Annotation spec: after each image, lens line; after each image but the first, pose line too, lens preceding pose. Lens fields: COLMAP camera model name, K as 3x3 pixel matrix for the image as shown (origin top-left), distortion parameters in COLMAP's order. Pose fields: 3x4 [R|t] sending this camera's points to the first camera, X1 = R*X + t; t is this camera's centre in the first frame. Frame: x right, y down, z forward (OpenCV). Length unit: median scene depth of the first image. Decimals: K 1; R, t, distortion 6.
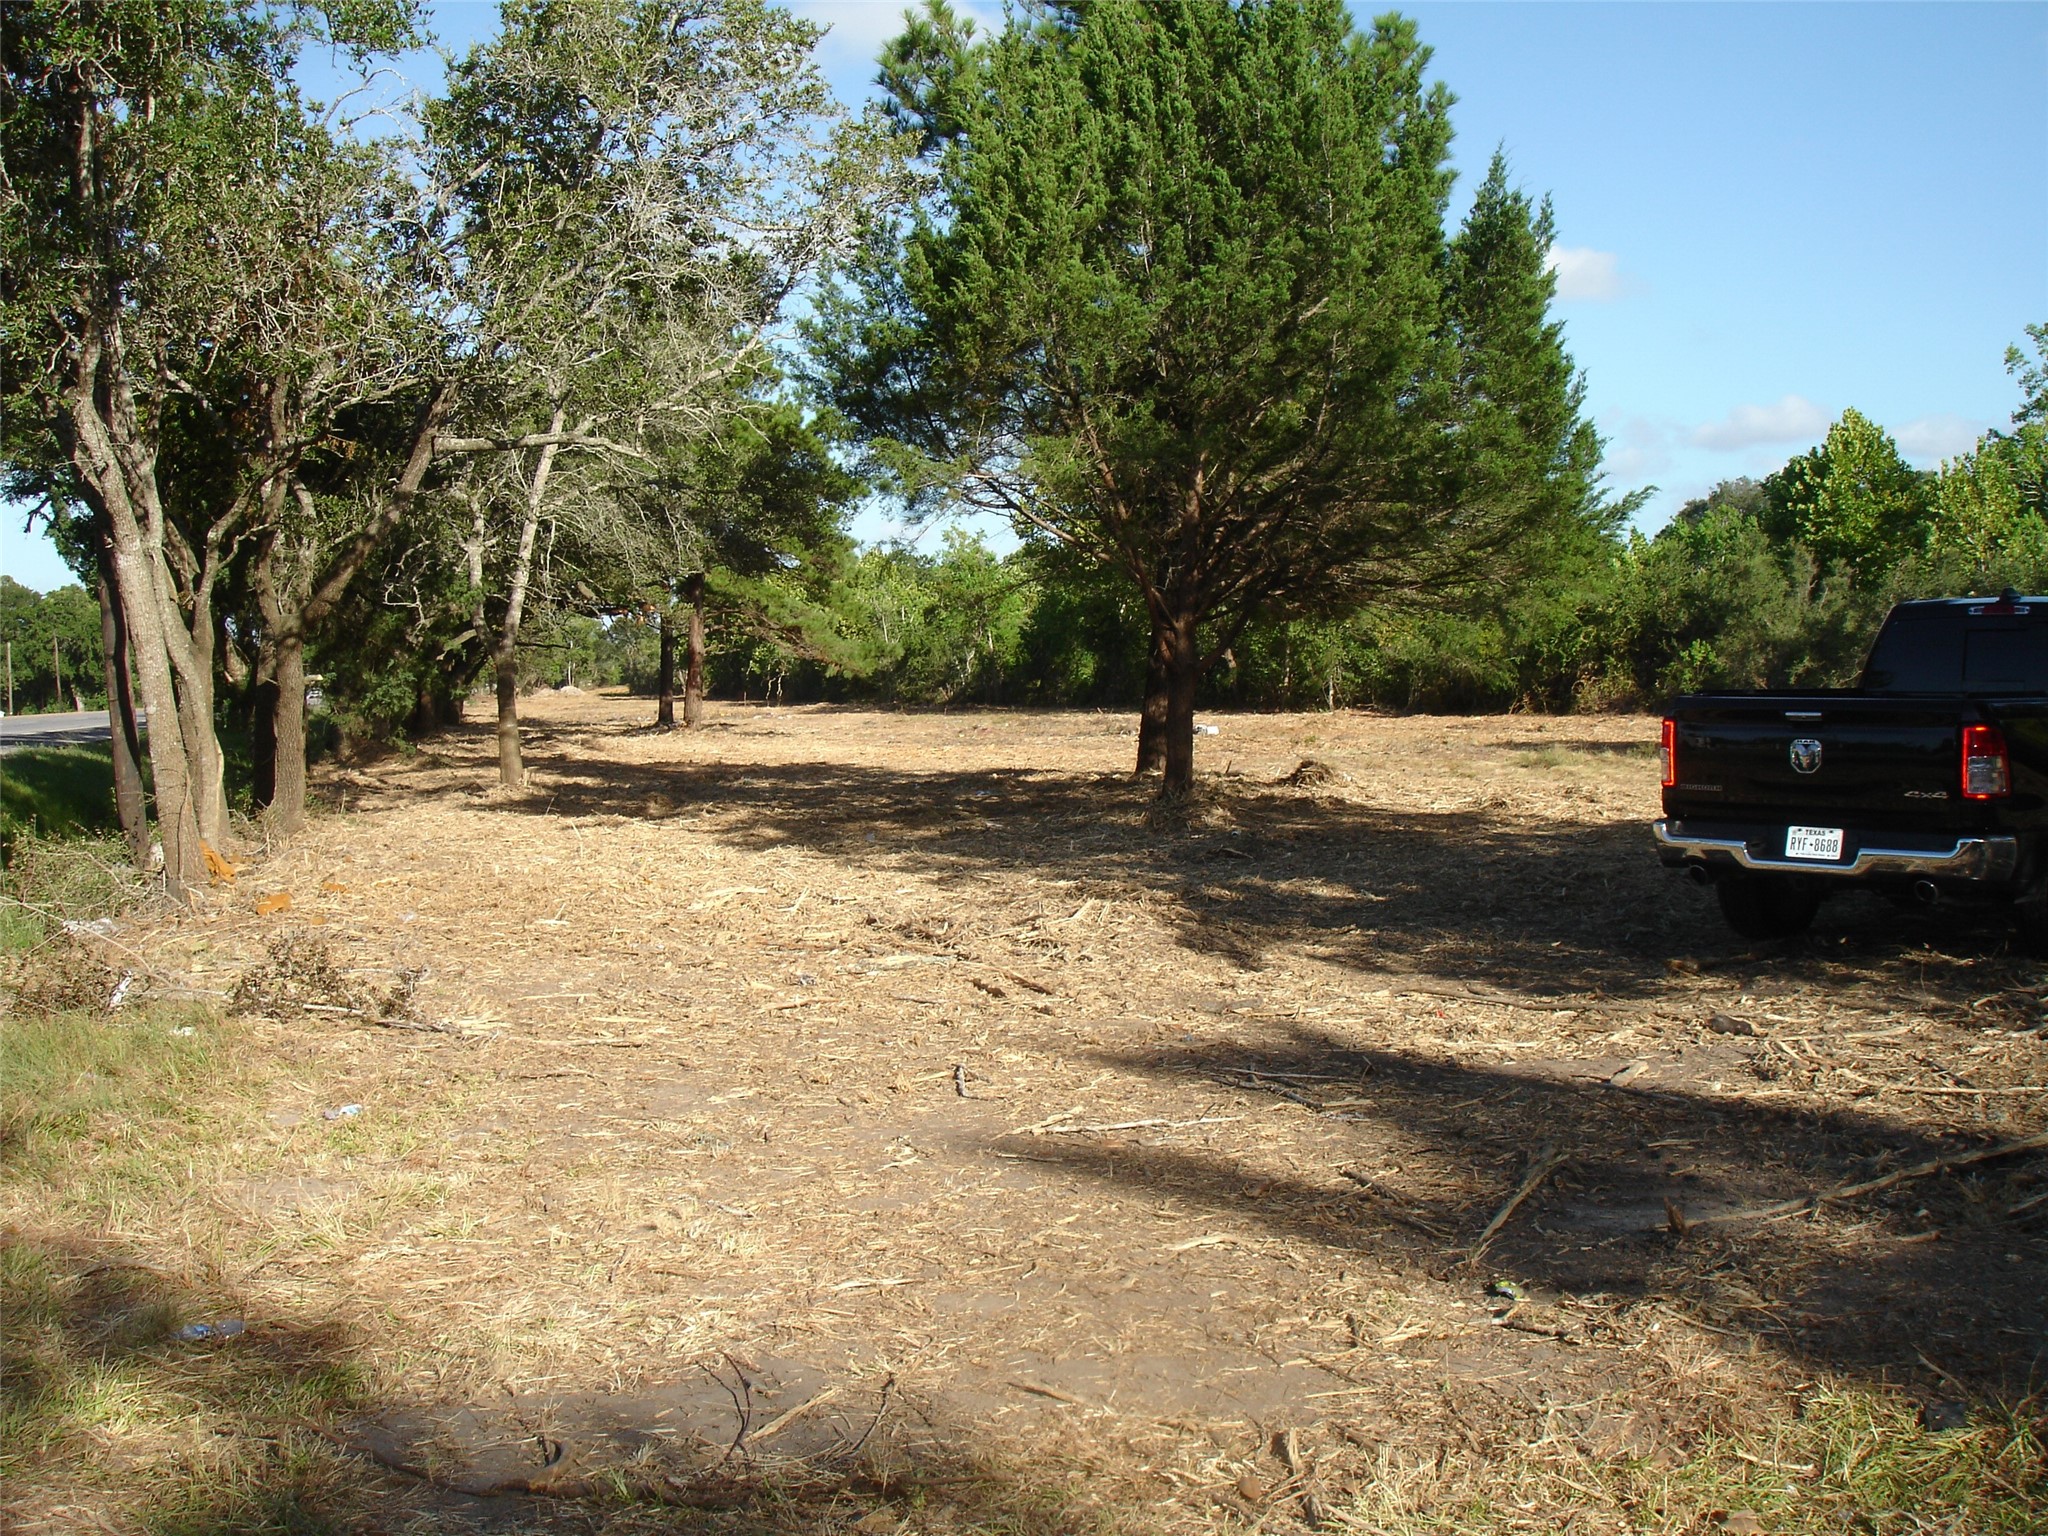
lens RADIAL K [[2255.6, 0, 1024.0], [0, 2255.6, 768.0], [0, 0, 1]] dist [0.153454, -0.001251]
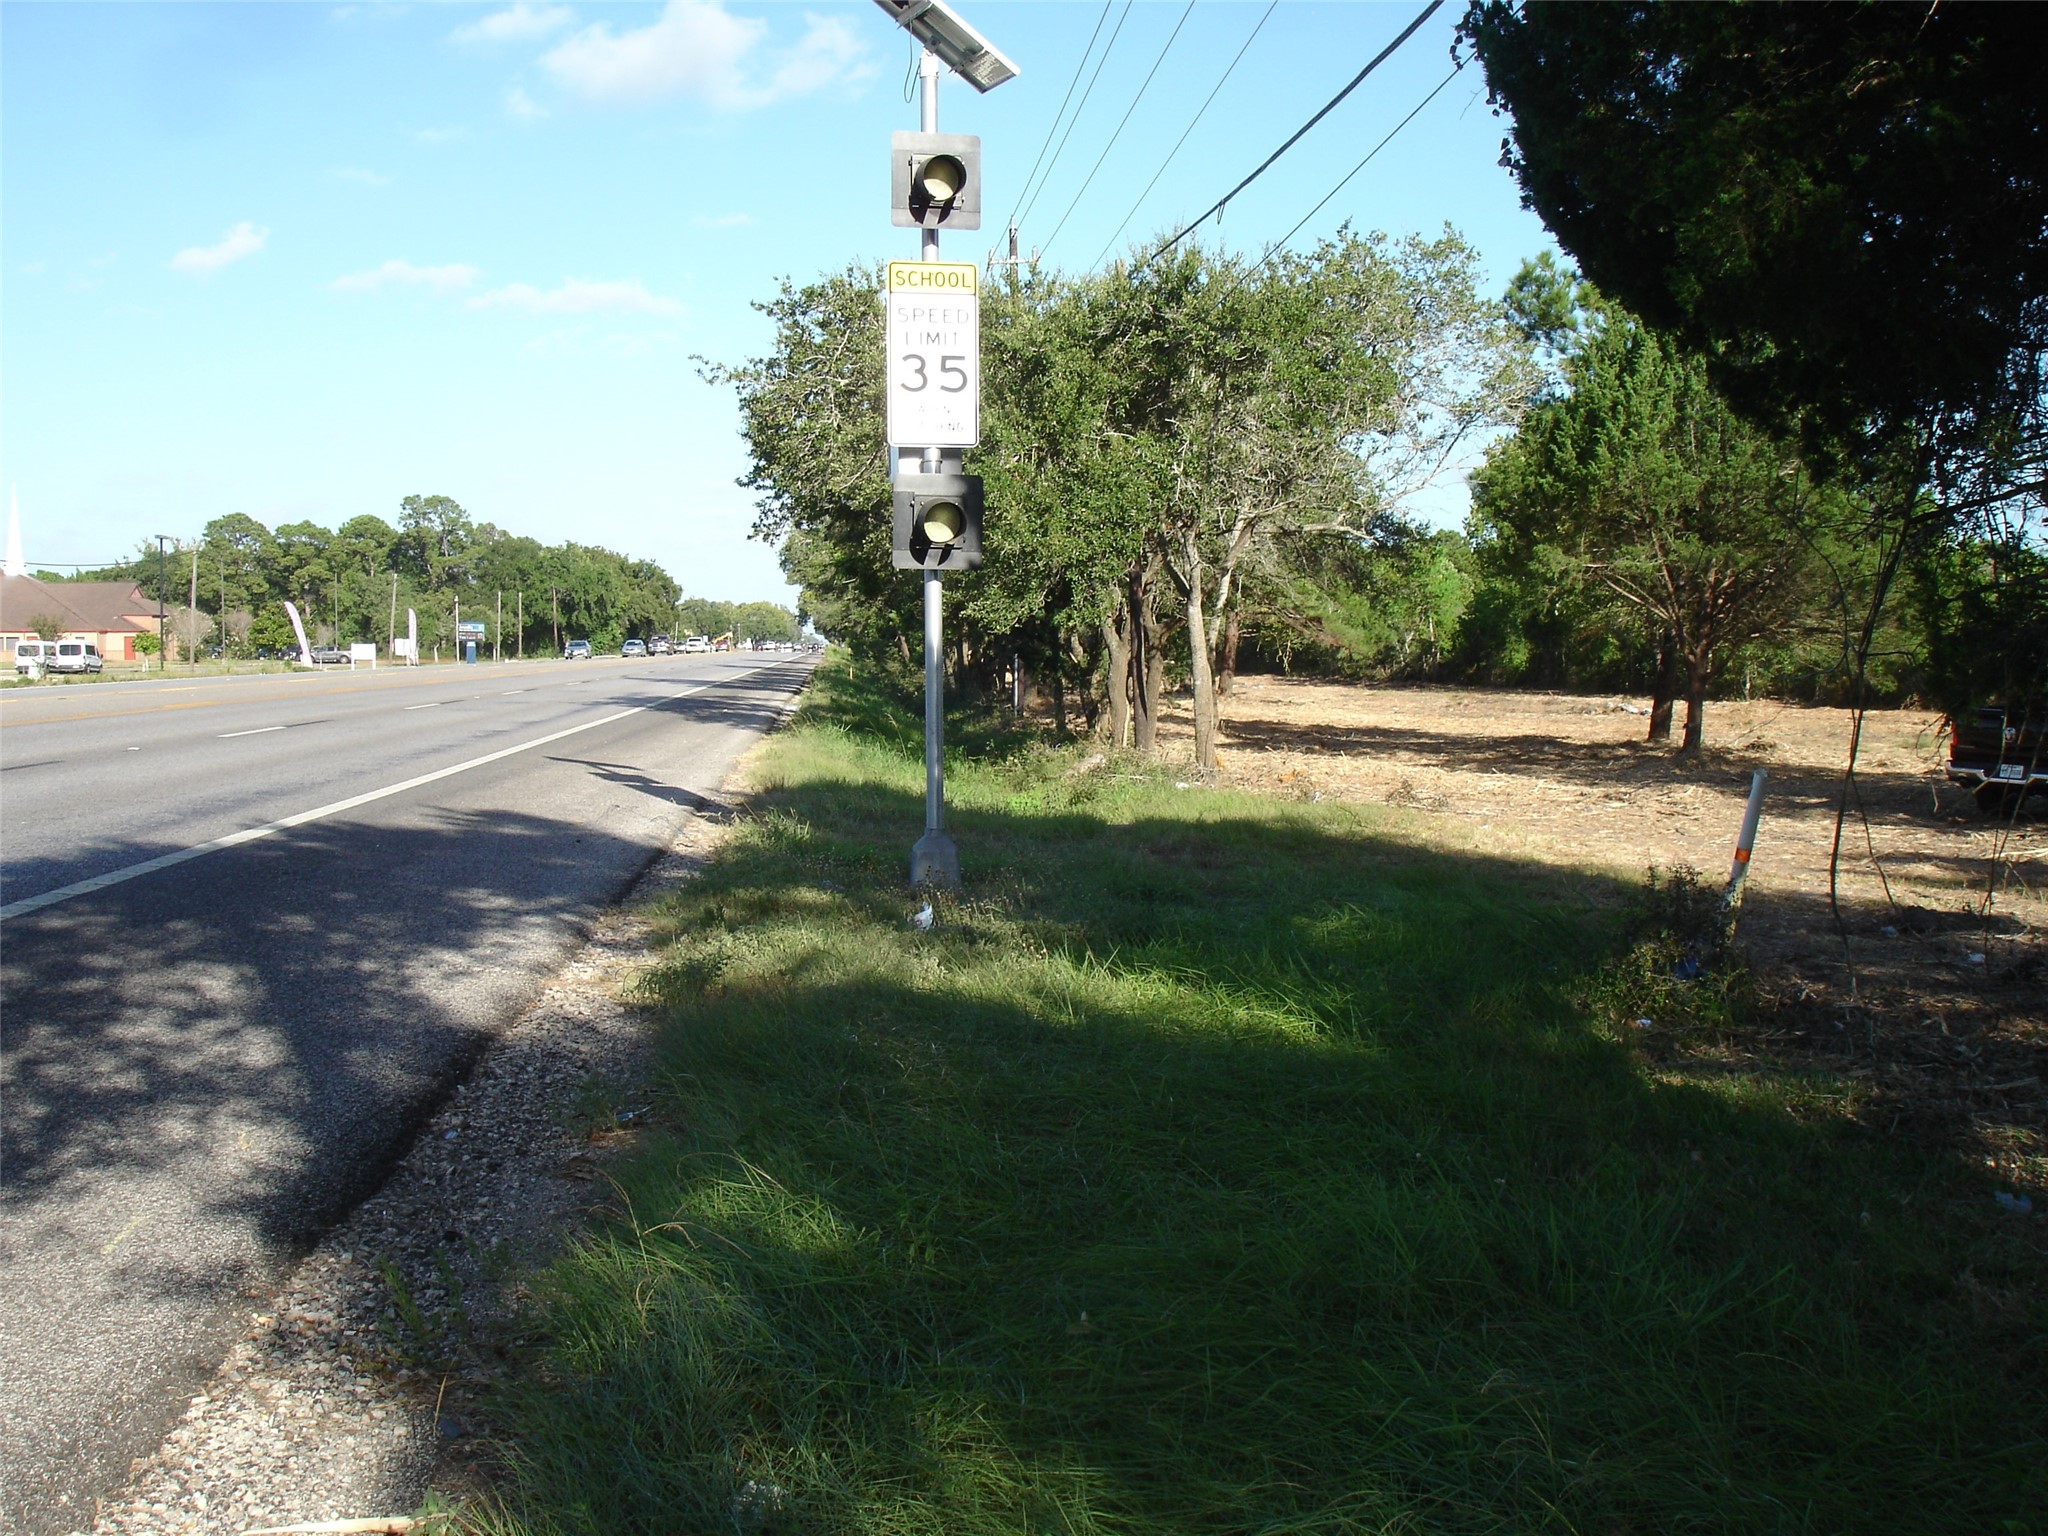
lens RADIAL K [[2234.6, 0, 1024.0], [0, 2234.6, 768.0], [0, 0, 1]] dist [0.233179, -1.272983]
pose [[0.986231, 0.044792, -0.159193, -0.128397], [-0.042457, 0.998935, 0.018041, 0.012592], [0.159832, -0.011034, 0.987083, -0.620957]]
